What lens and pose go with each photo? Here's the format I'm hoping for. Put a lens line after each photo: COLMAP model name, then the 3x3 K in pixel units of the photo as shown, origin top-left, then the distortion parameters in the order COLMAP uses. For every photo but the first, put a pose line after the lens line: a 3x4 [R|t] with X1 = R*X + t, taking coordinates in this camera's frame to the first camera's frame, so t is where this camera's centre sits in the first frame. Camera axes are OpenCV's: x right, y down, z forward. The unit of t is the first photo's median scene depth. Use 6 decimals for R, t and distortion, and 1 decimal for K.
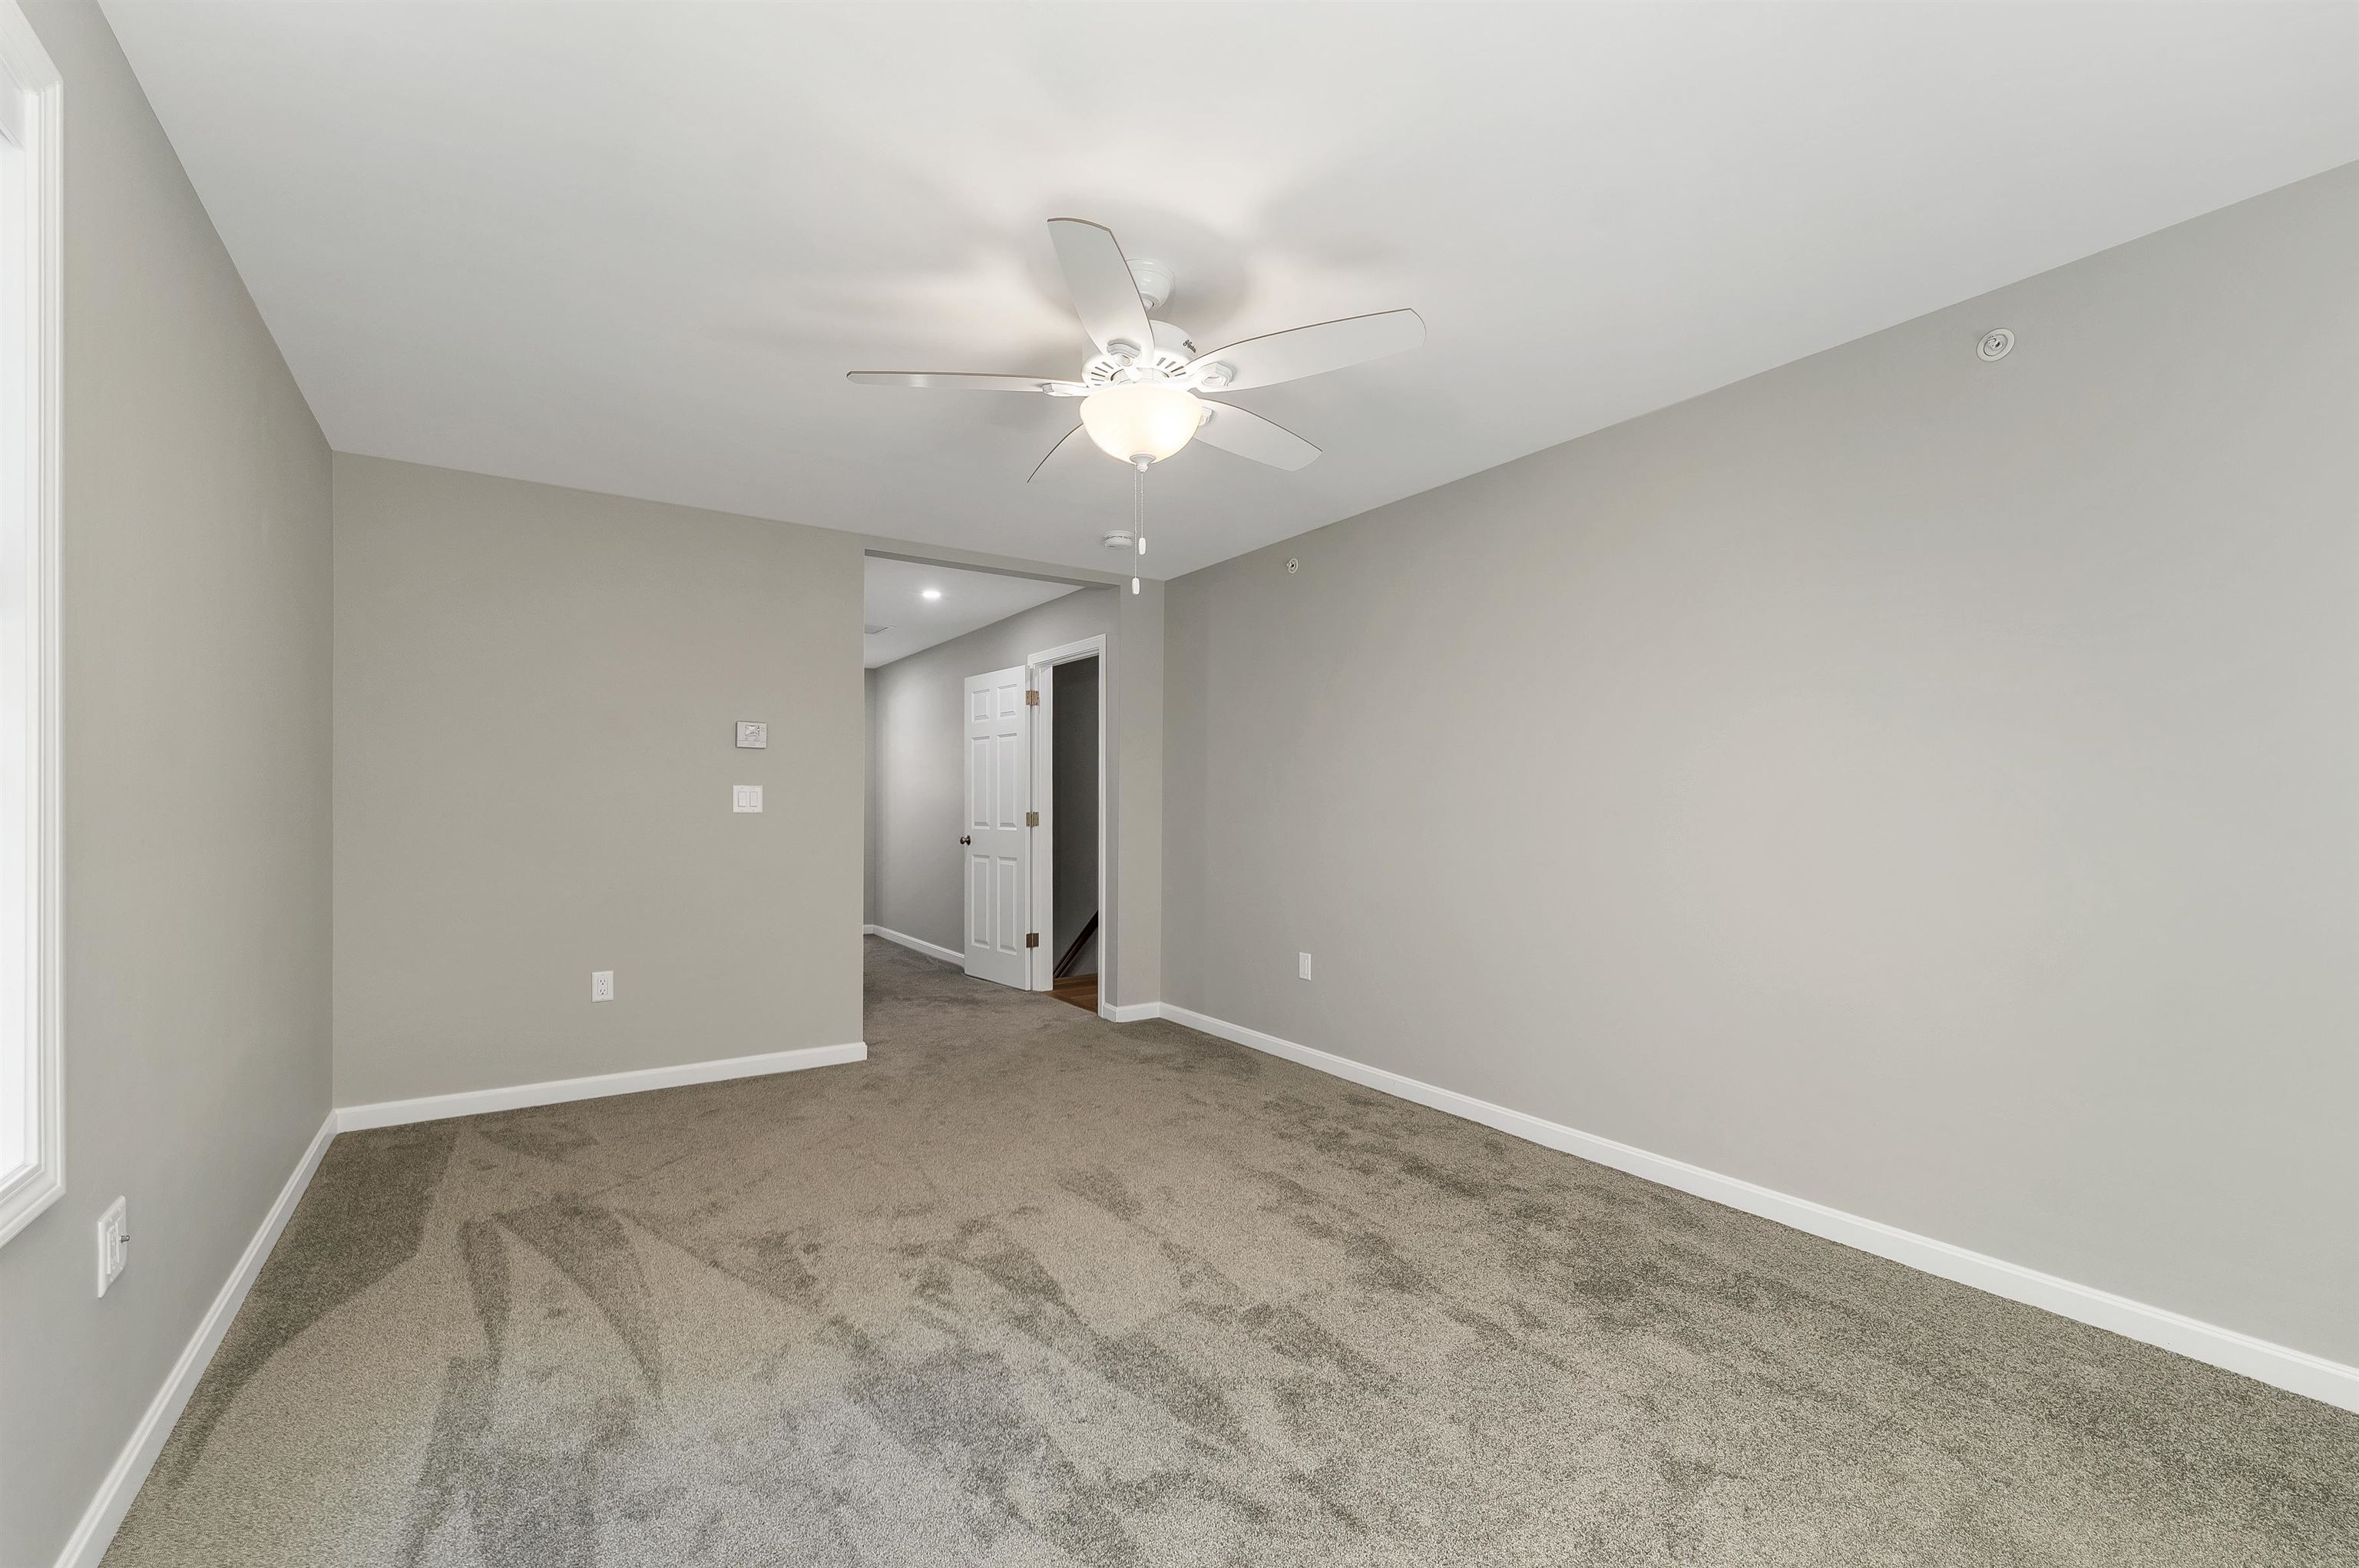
lens RADIAL K [[974.6, 0, 1171.7], [0, 974.6, 803.9], [0, 0, 1]] dist [0.002125, 0.000098]
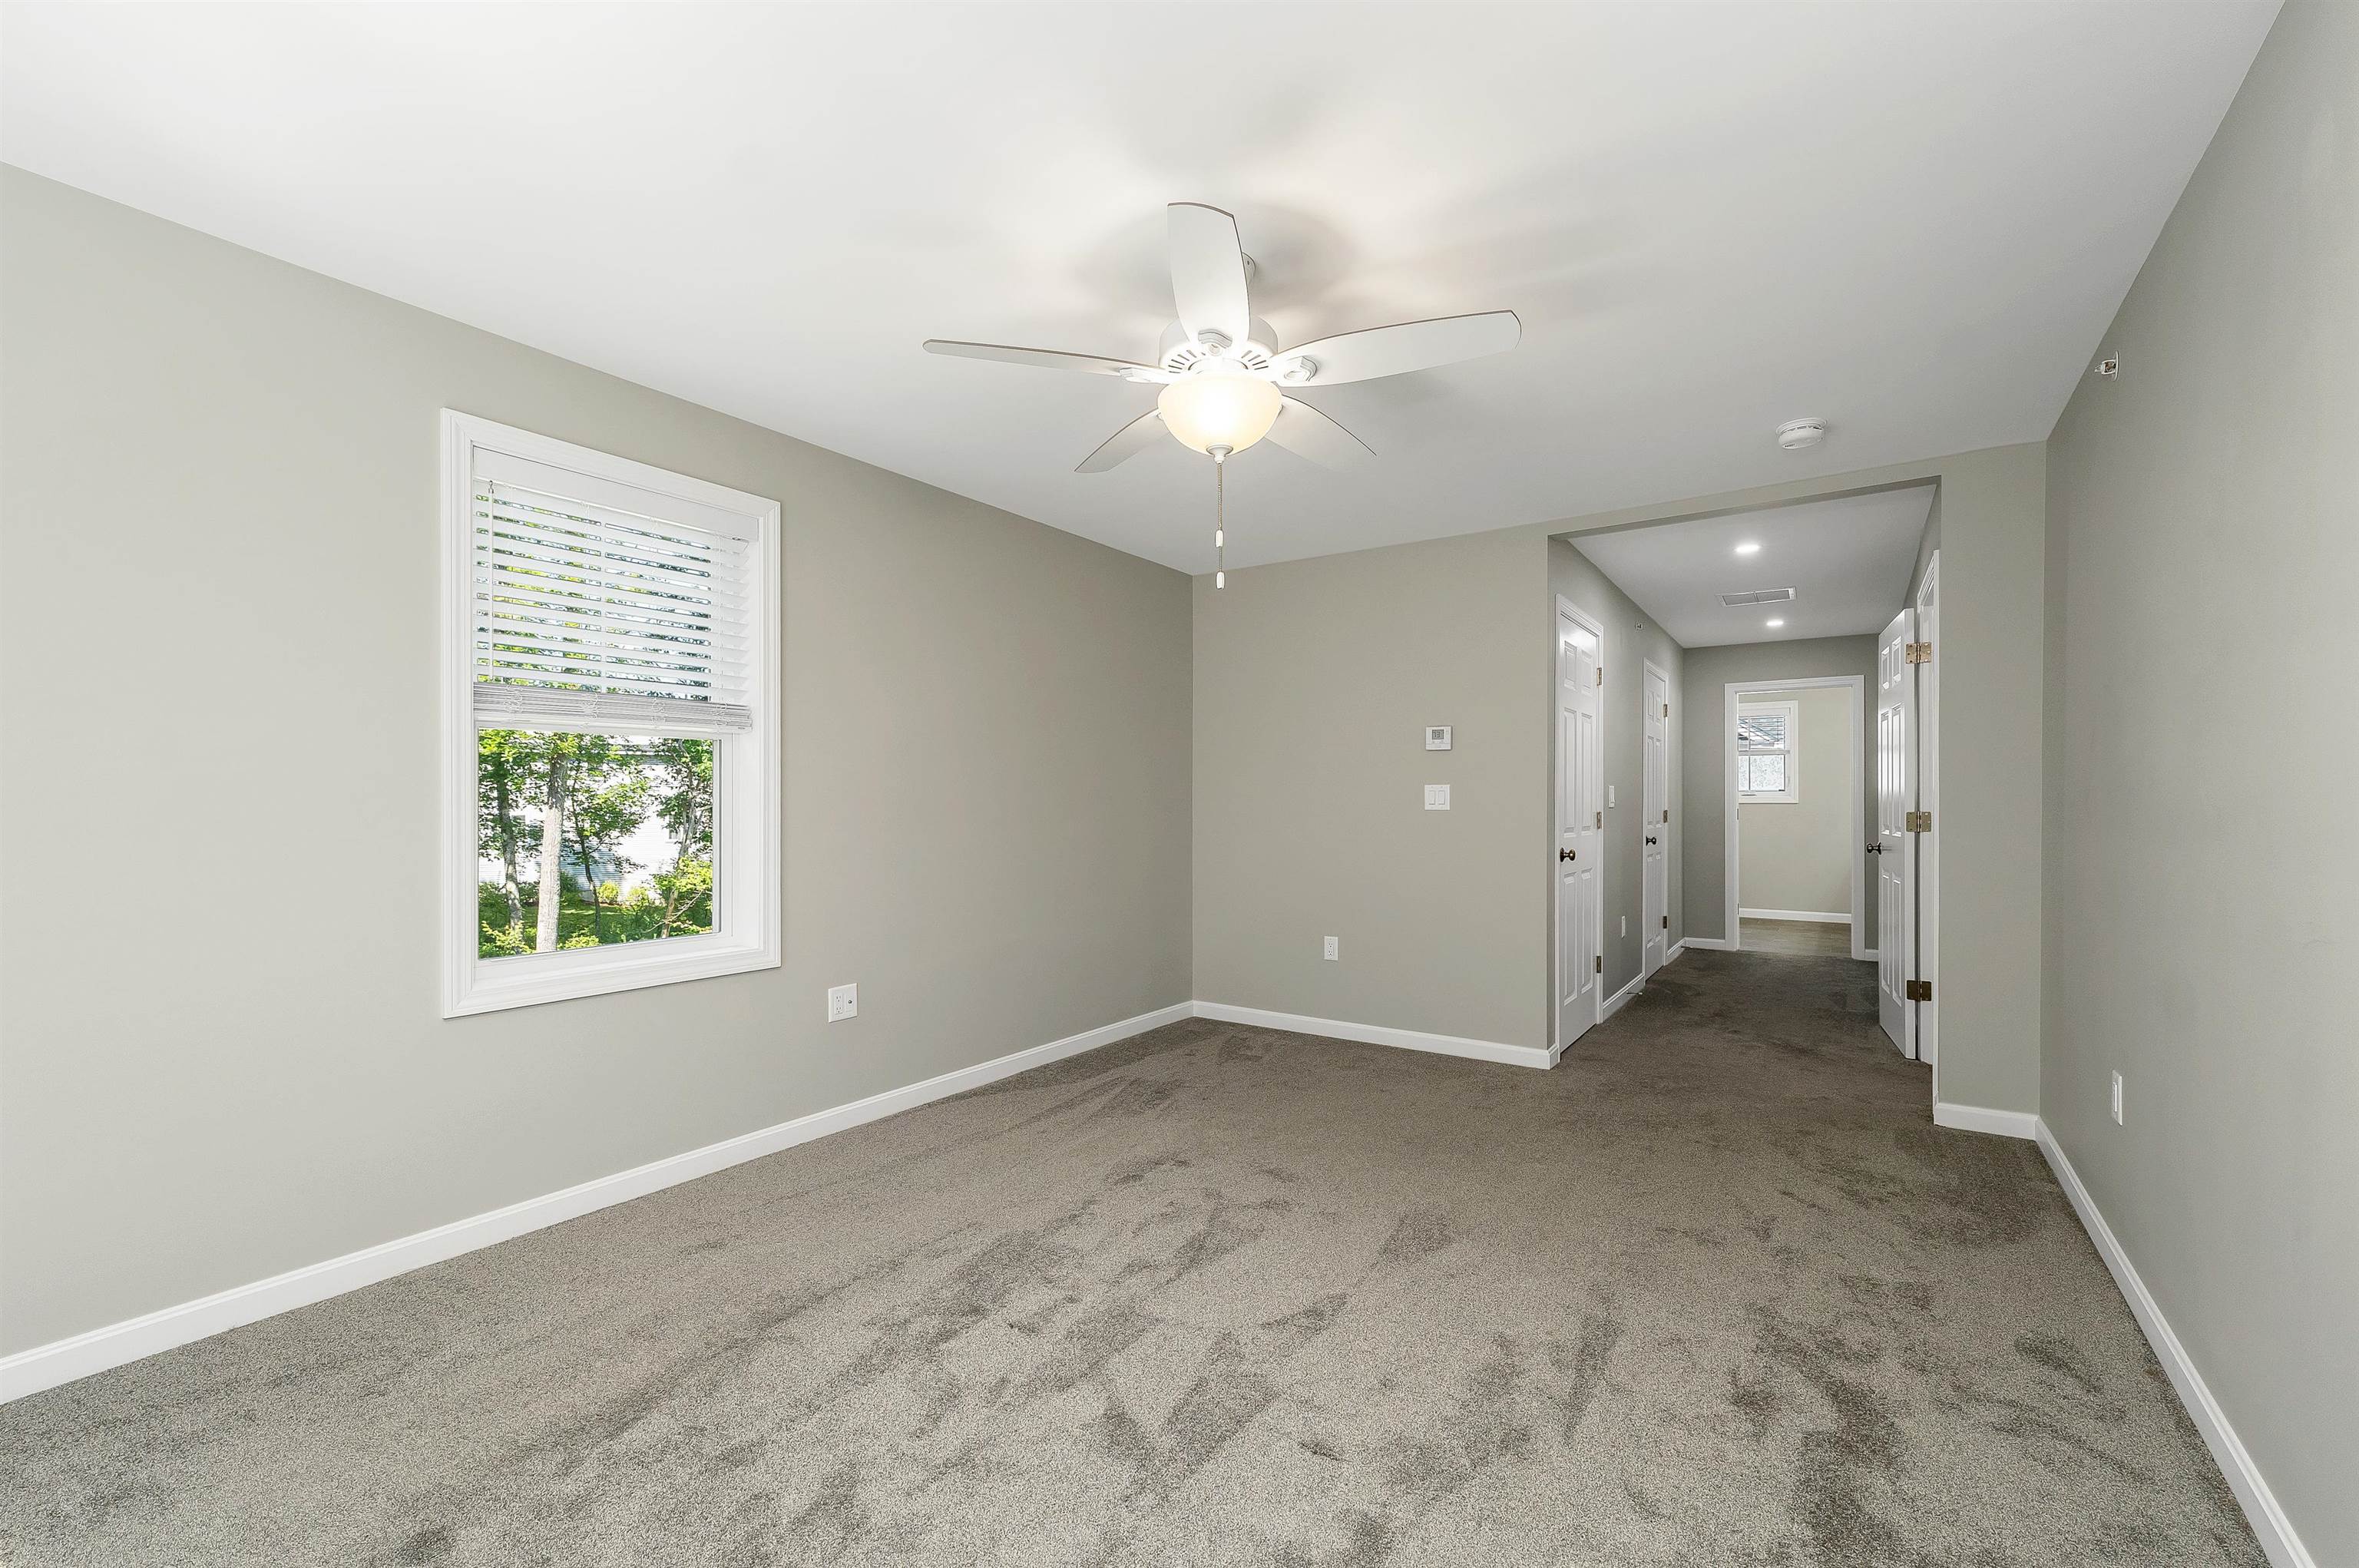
lens RADIAL K [[974.6, 0, 1171.7], [0, 974.6, 803.9], [0, 0, 1]] dist [0.002125, 0.000098]
pose [[0.389507, 0.003143, -0.921018, 0.619524], [-0.000366, 0.999995, 0.003258, -0.001804], [0.921024, -0.000932, 0.389506, 0.420274]]
